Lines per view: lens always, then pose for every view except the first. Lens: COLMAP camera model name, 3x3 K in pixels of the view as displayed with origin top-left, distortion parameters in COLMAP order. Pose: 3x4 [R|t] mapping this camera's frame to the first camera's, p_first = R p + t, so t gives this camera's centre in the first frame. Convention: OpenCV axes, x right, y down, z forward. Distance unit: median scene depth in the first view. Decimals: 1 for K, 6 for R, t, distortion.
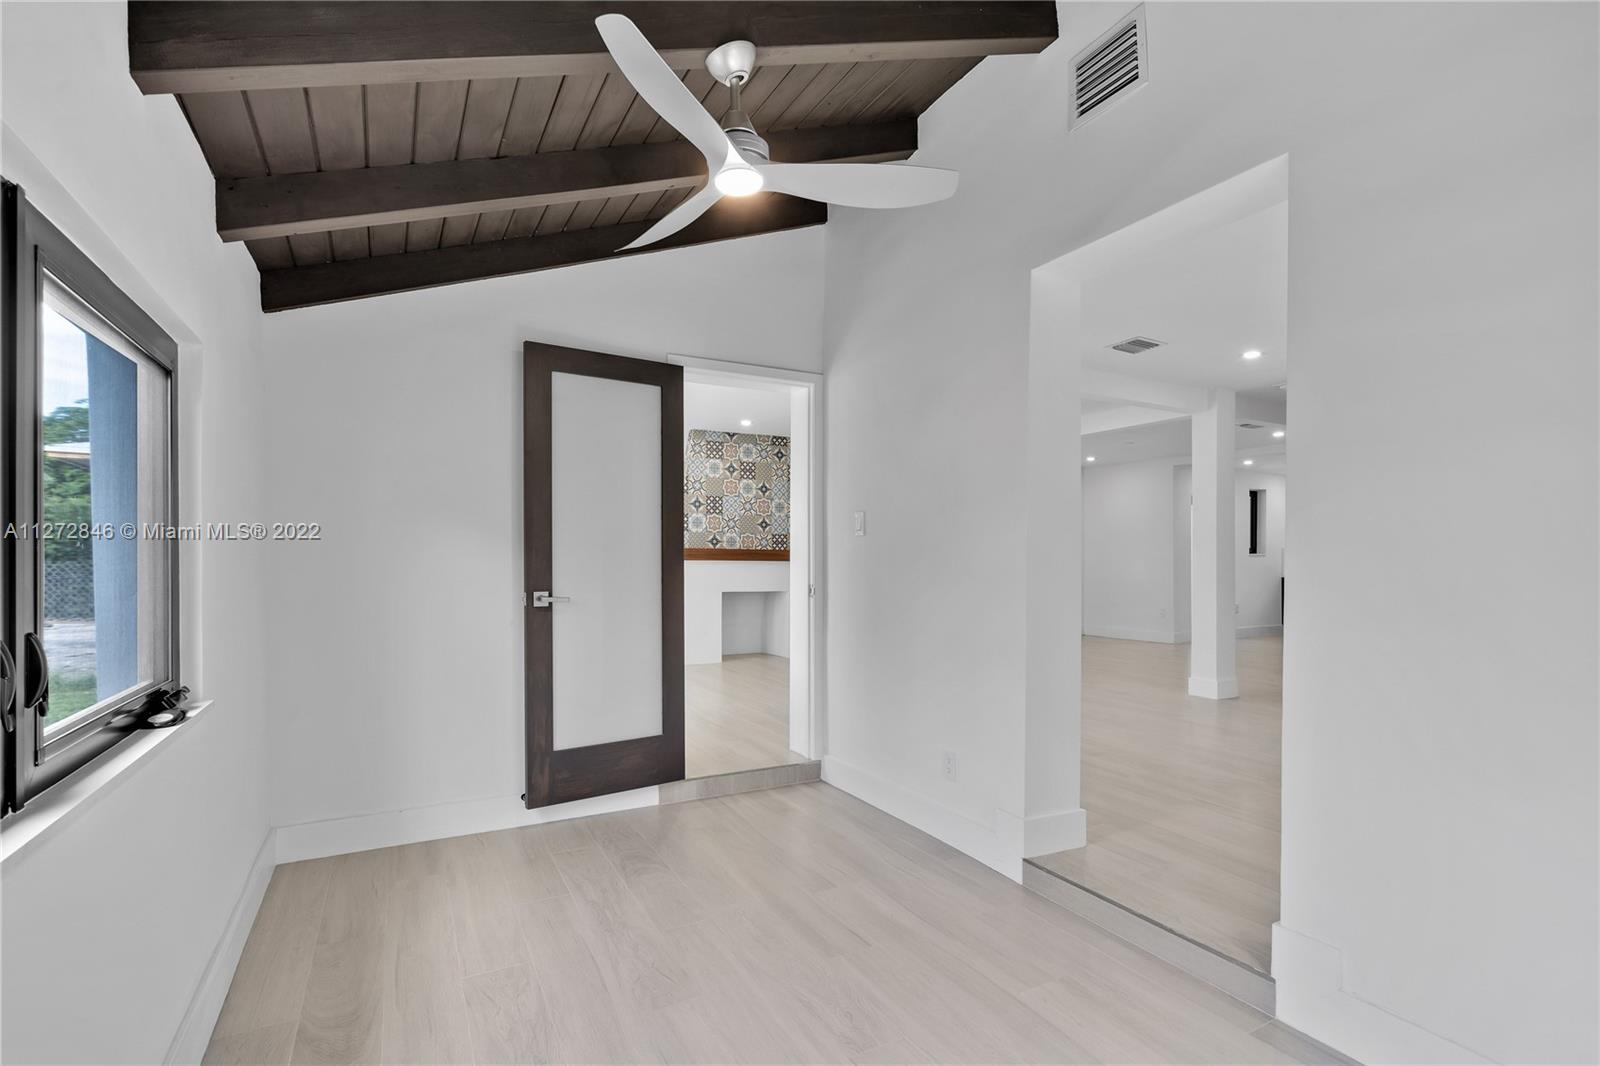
lens RADIAL K [[742.9, 0, 814.0], [0, 742.9, 564.5], [0, 0, 1]] dist [-0.003684, 0.001950]
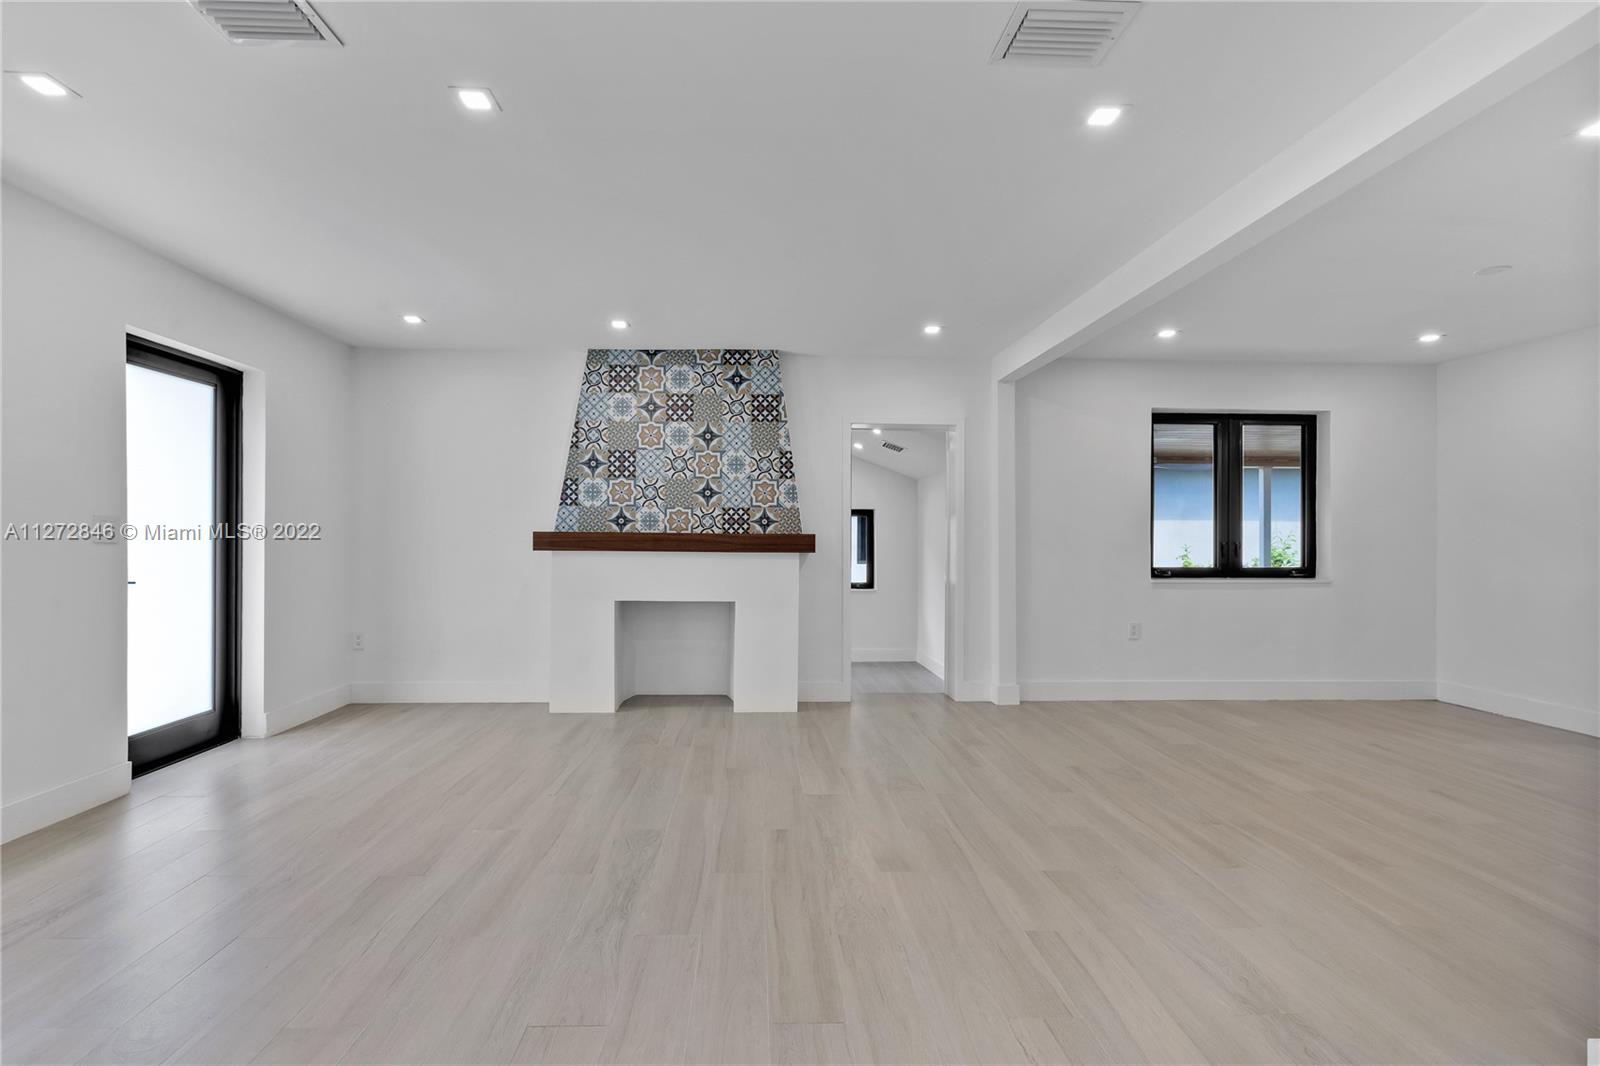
lens RADIAL K [[742.9, 0, 771.7], [0, 742.9, 535.5], [0, 0, 1]] dist [-0.003684, 0.001950]
pose [[0.883868, -0.002570, -0.467730, 0.276429], [-0.004581, 0.999889, -0.014152, -0.009669], [0.467714, 0.014651, 0.883758, 0.486570]]
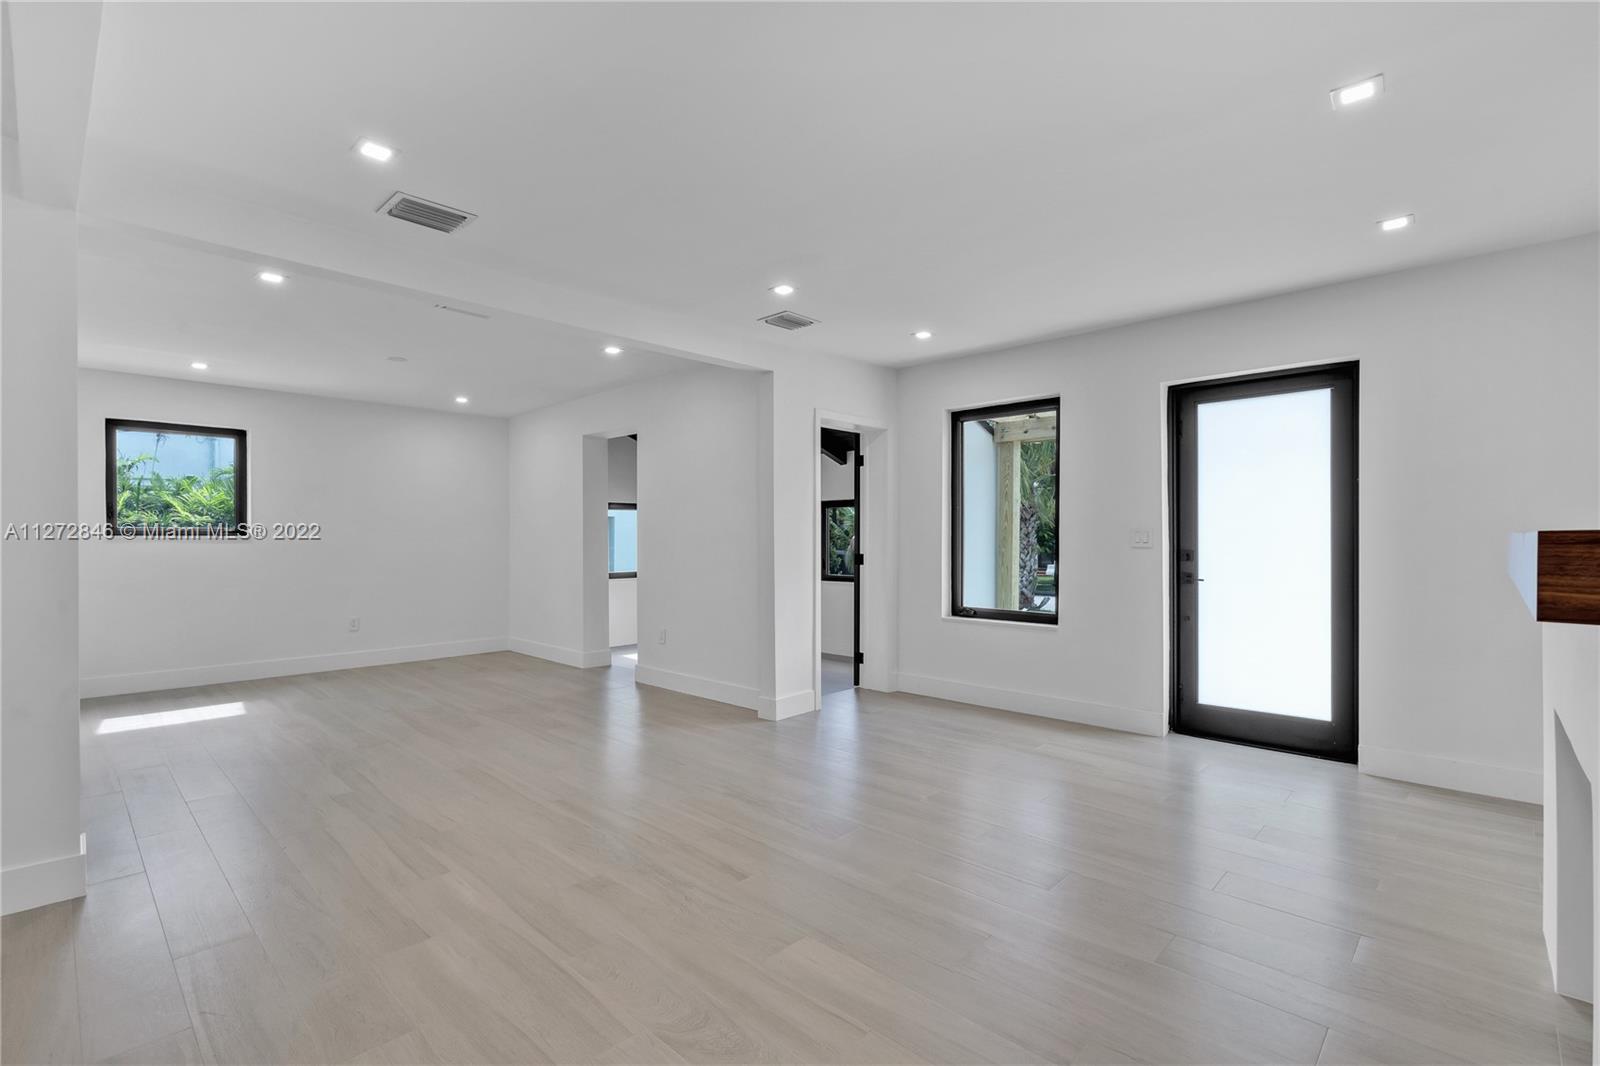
lens RADIAL K [[742.9, 0, 800.4], [0, 742.9, 541.1], [0, 0, 1]] dist [-0.003684, 0.001950]
pose [[-0.955986, 0.000522, -0.293412, 0.180924], [-0.002549, 0.999946, 0.010084, -0.019181], [0.293402, 0.010388, -0.955933, 1.121051]]
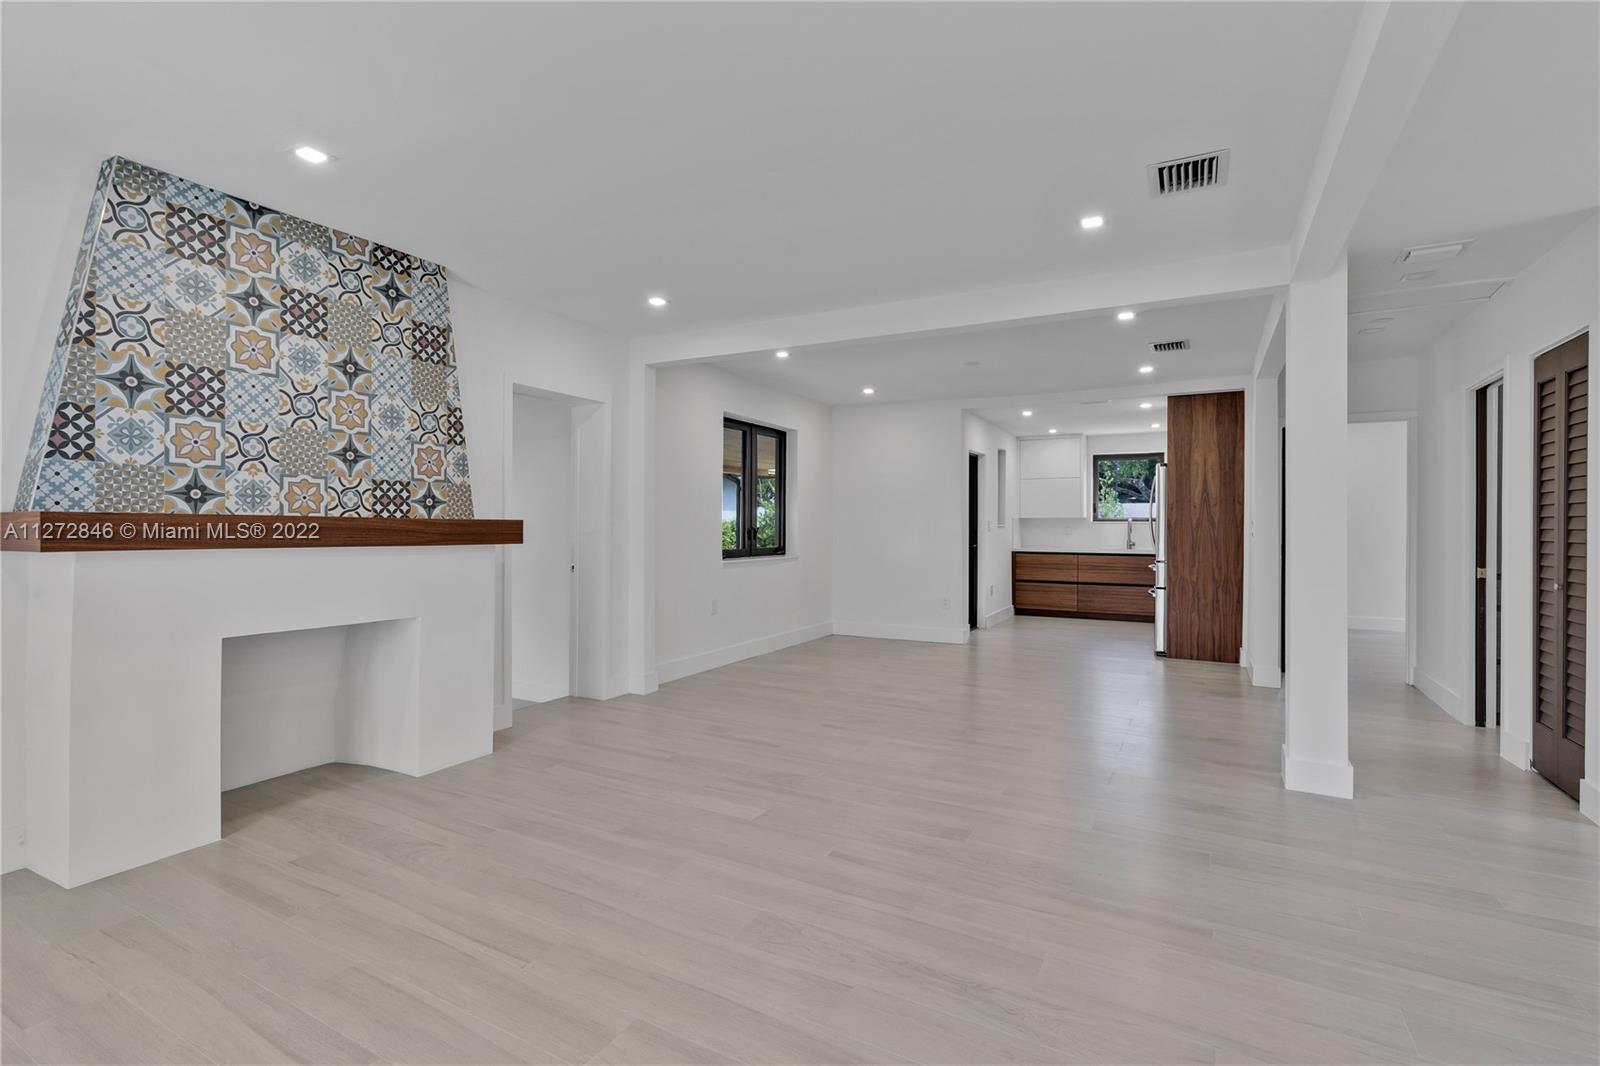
lens RADIAL K [[742.9, 0, 791.3], [0, 742.9, 523.8], [0, 0, 1]] dist [-0.003684, 0.001950]
pose [[0.853320, 0.003374, 0.521376, -0.074577], [0.000457, 0.999974, -0.007218, -0.013710], [-0.521387, 0.006398, 0.853296, 0.541536]]
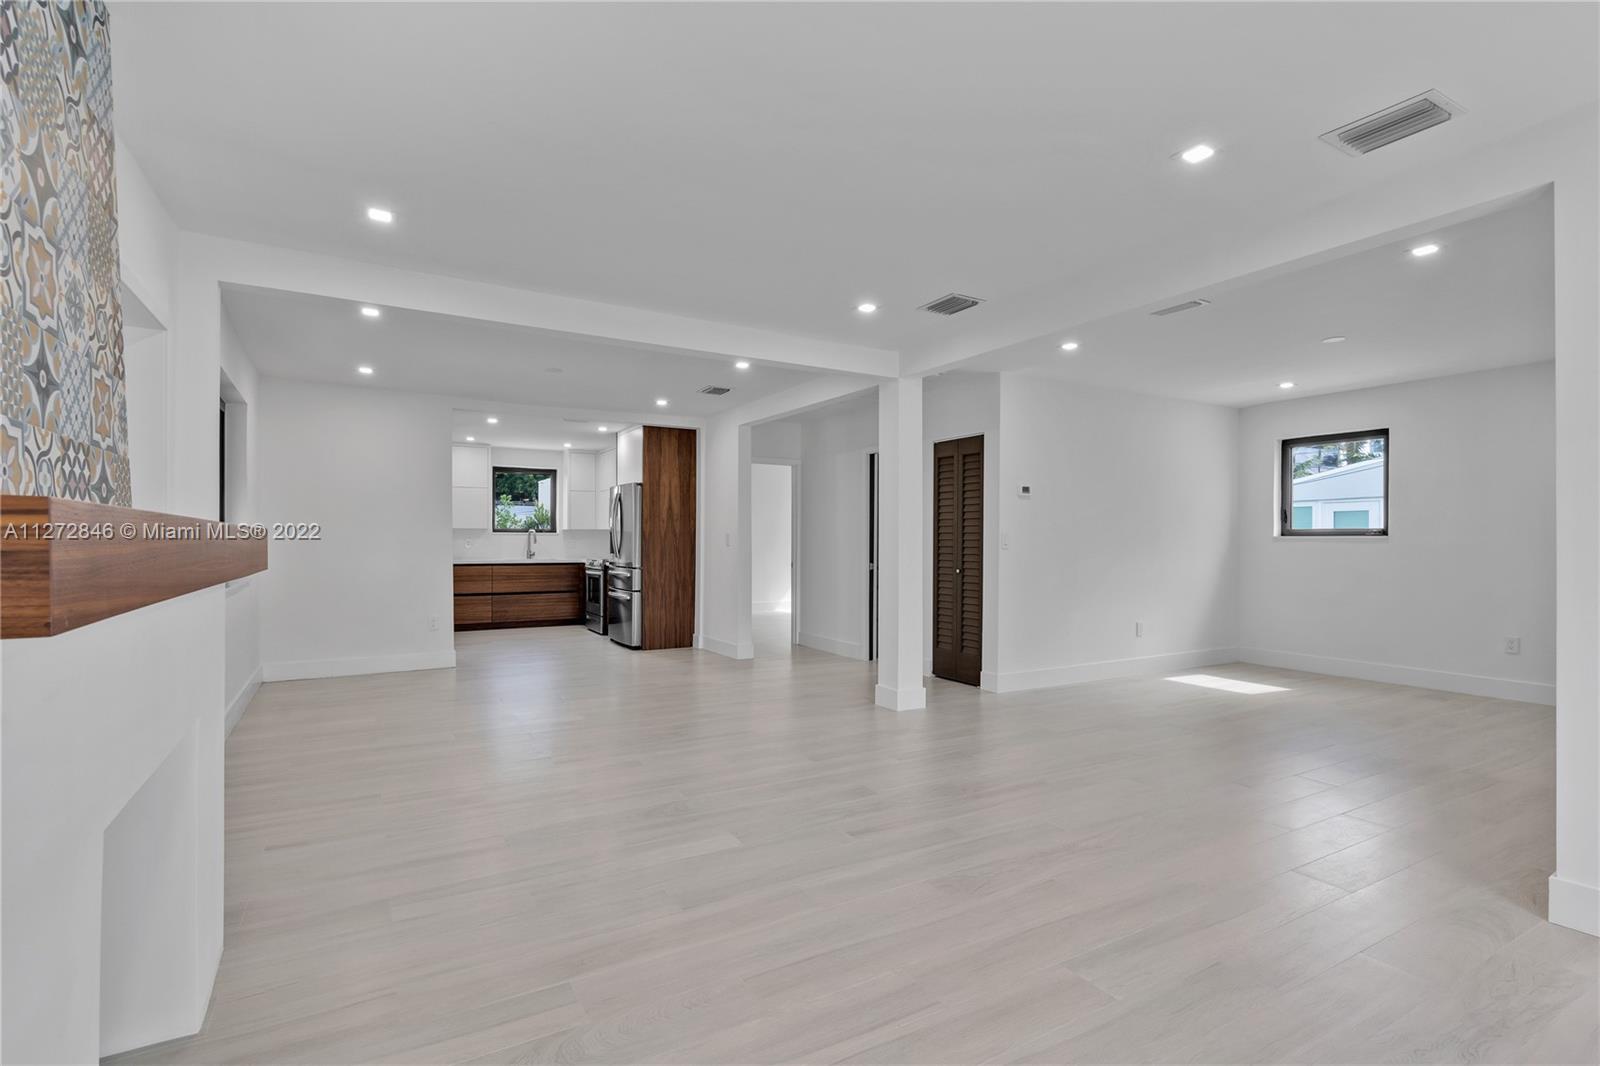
lens RADIAL K [[742.9, 0, 788.4], [0, 742.9, 542.9], [0, 0, 1]] dist [-0.003684, 0.001950]
pose [[-0.002847, -0.006911, 0.999972, -0.249303], [0.002689, 0.999972, 0.006919, -0.015762], [-0.999992, 0.002709, -0.002829, 0.841655]]
